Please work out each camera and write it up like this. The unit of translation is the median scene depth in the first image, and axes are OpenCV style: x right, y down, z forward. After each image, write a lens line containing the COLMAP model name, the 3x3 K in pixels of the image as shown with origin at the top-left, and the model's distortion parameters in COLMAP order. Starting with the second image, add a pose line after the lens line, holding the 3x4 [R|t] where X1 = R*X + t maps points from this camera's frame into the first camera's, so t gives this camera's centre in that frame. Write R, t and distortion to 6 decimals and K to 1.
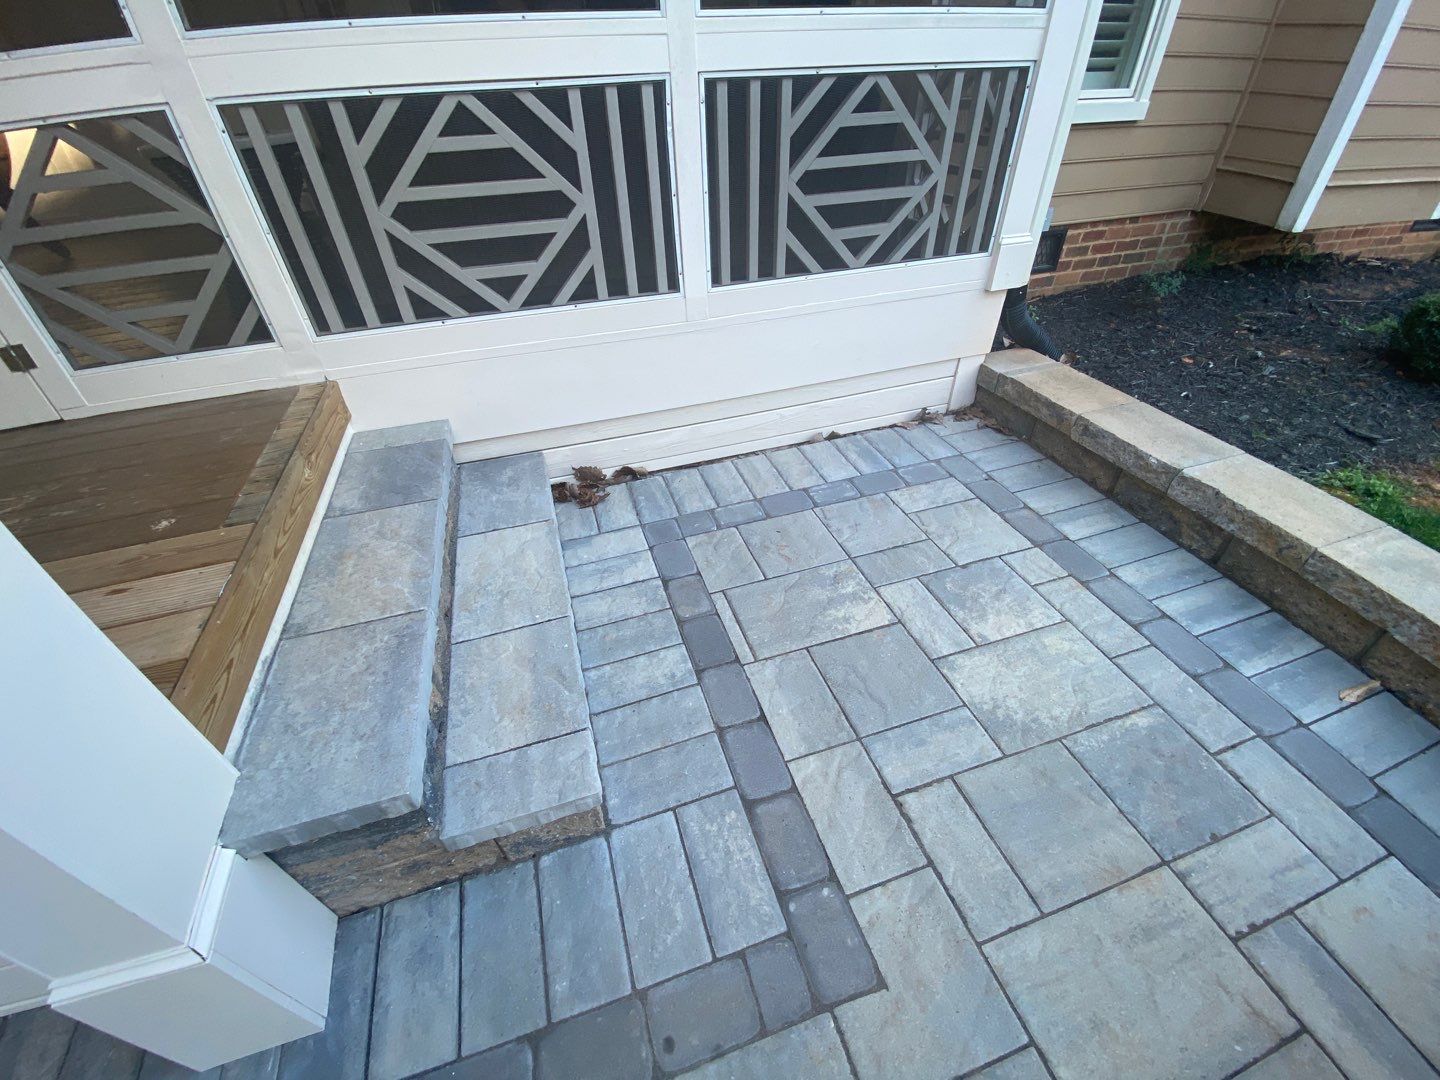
lens RADIAL K [[579.2, 0, 719.6], [0, 579.2, 543.2], [0, 0, 1]] dist [-0.002701, -0.007884]
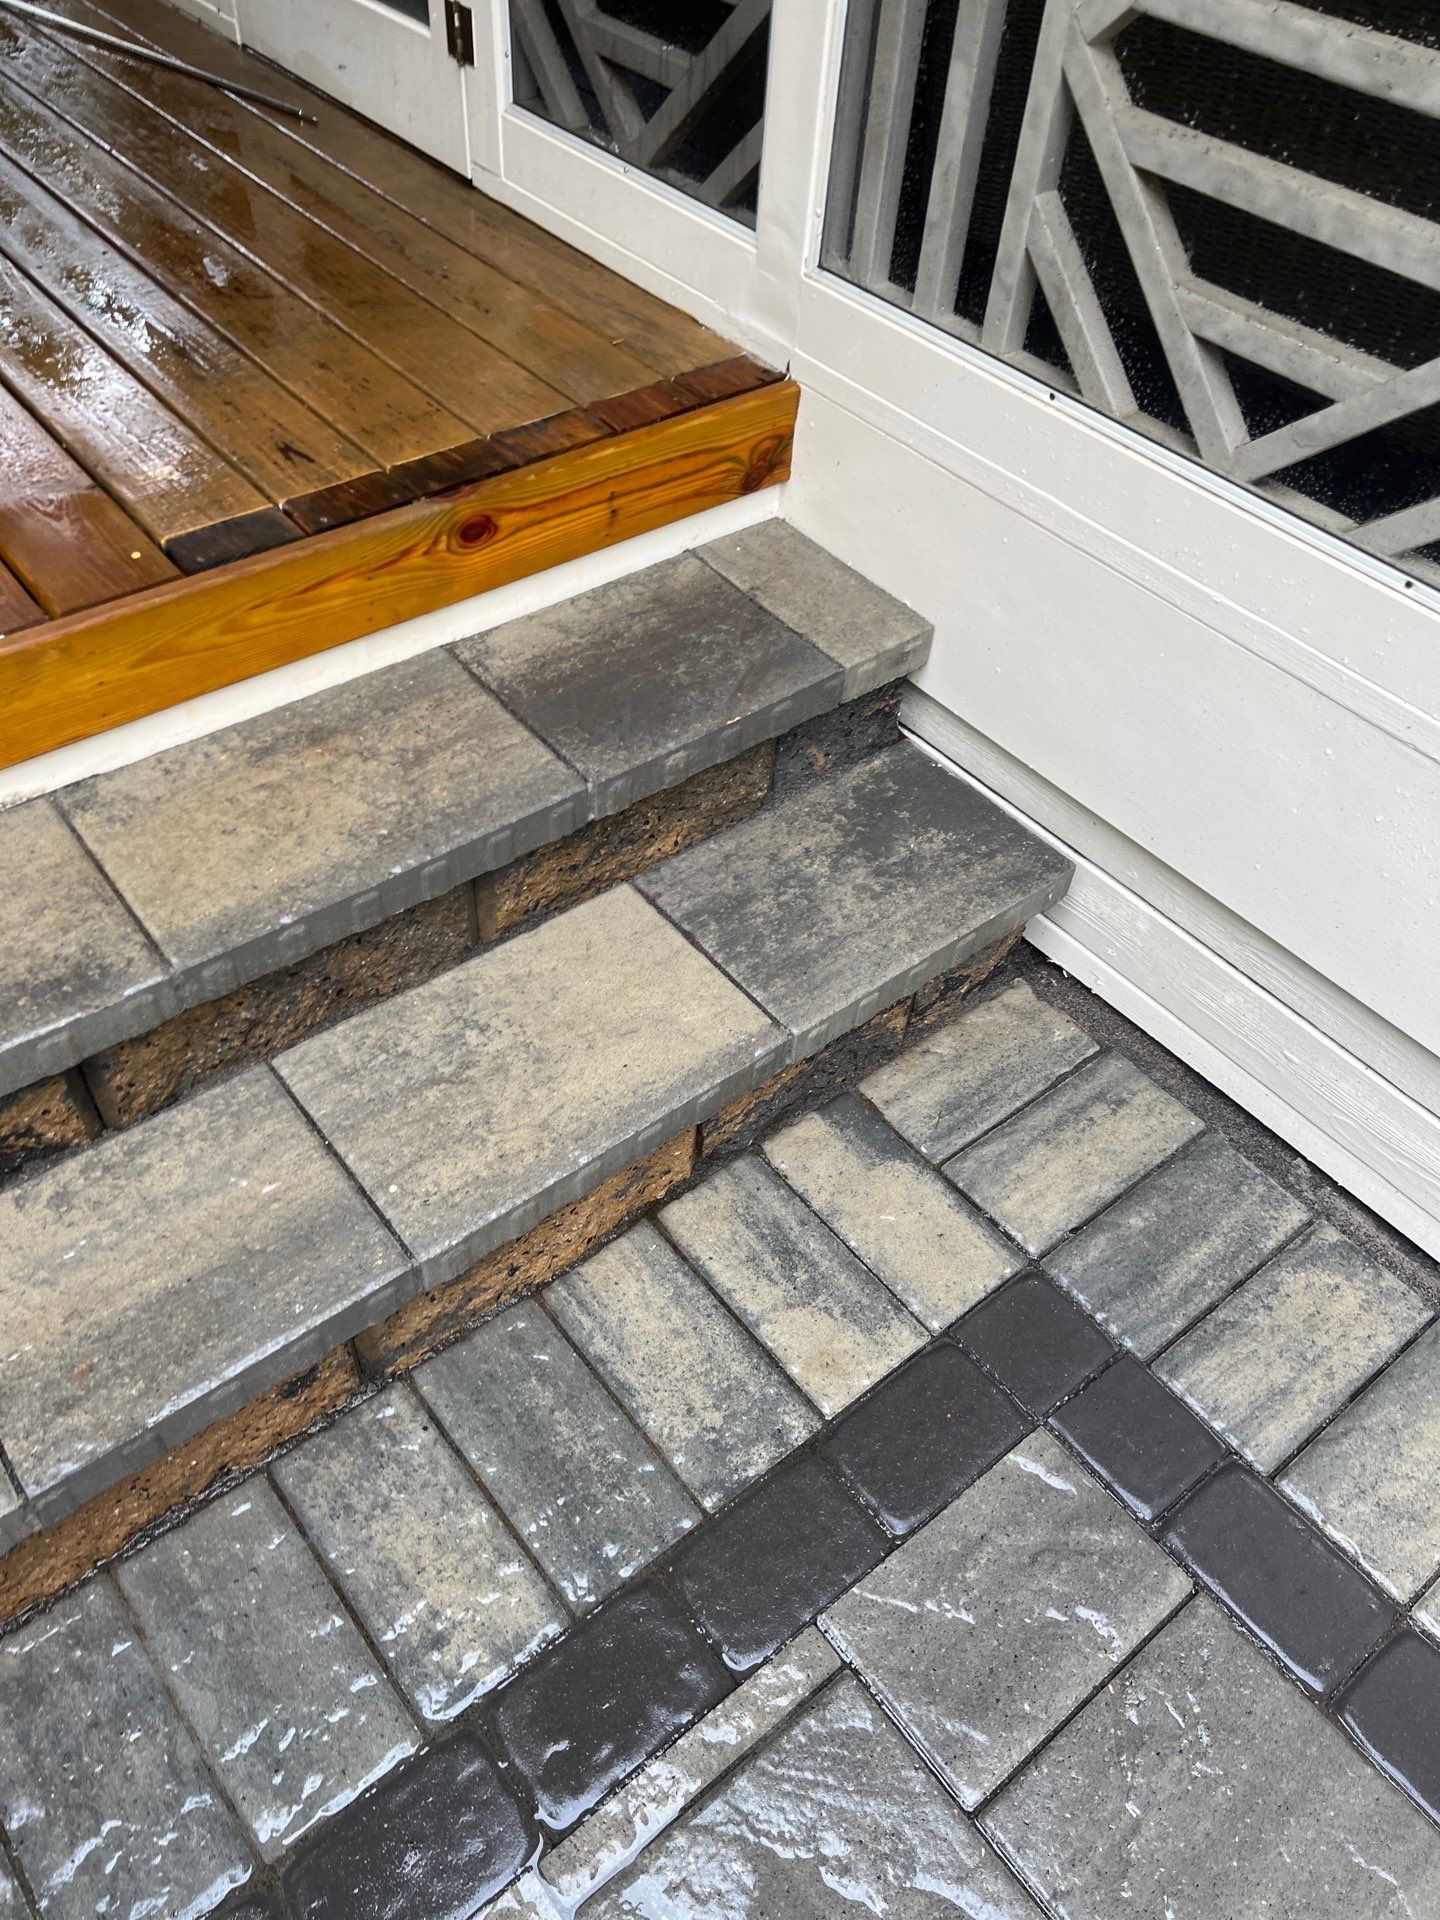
lens RADIAL K [[1419.1, 0, 712.2], [0, 1419.1, 940.6], [0, 0, 1]] dist [0.044995, -0.059506]
pose [[0.349716, 0.711669, -0.609283, 0.172891], [-0.634104, 0.658547, 0.405250, -0.425800], [0.689645, 0.244626, 0.681577, 0.447010]]
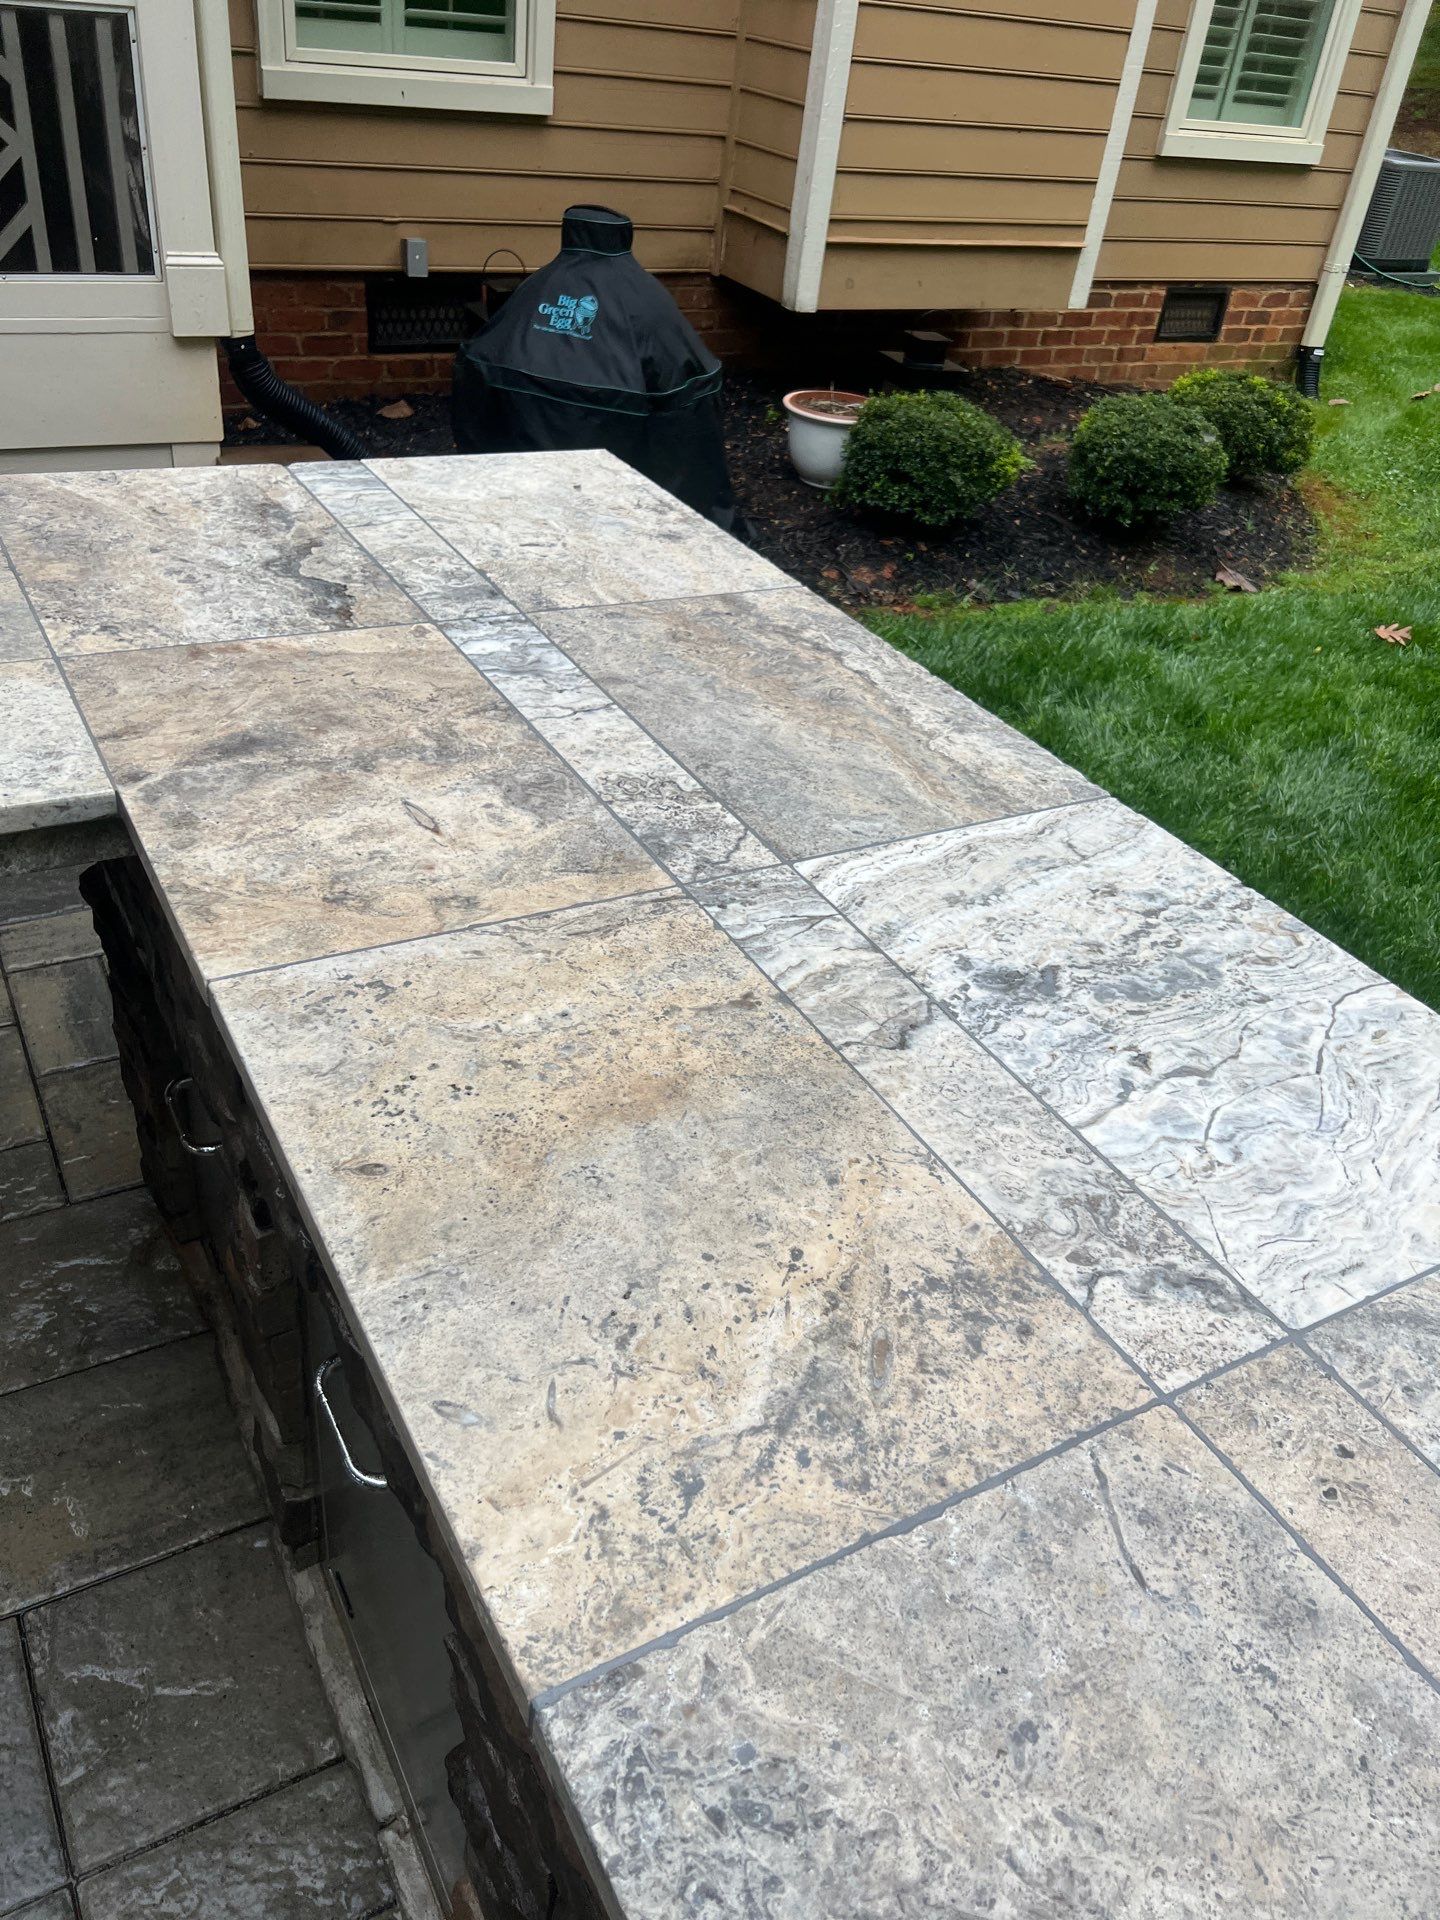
lens RADIAL K [[1437.2, 0, 709.3], [0, 1437.2, 951.0], [0, 0, 1]] dist [0.038672, -0.049769]
pose [[0.972077, -0.007354, 0.234545, 0.936328], [0.024732, 0.997153, -0.071240, 0.555958], [-0.233353, 0.075052, 0.969491, -0.968936]]
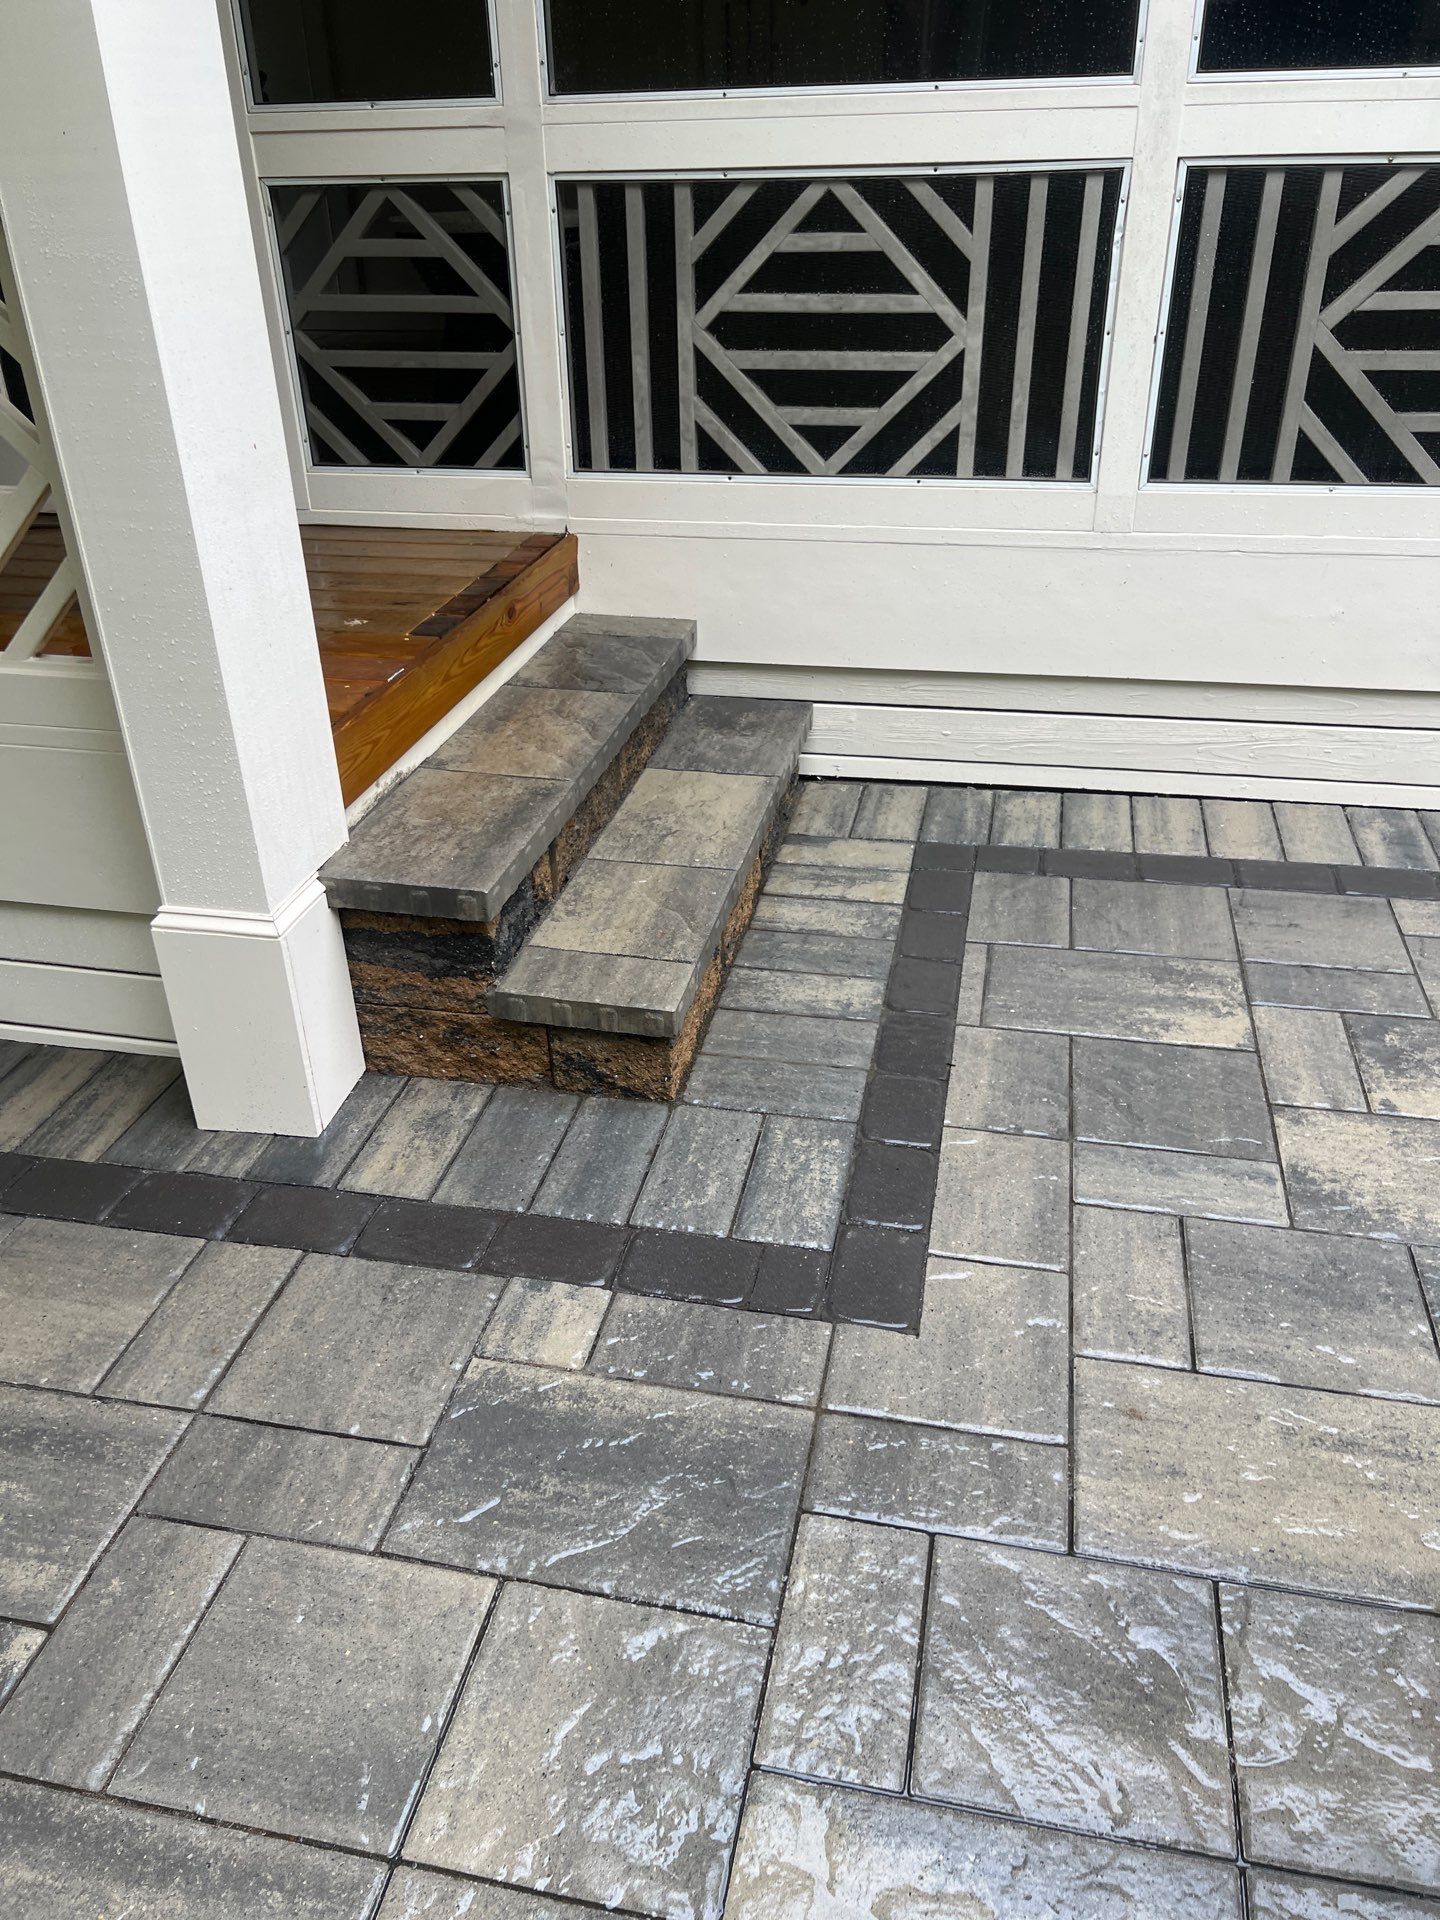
lens RADIAL K [[1419.1, 0, 710.7], [0, 1419.1, 968.5], [0, 0, 1]] dist [0.044995, -0.059506]
pose [[0.863433, 0.262212, -0.430962, 0.450321], [-0.318724, 0.945742, -0.063141, 0.333043], [0.391022, 0.191875, 0.900158, -0.505153]]
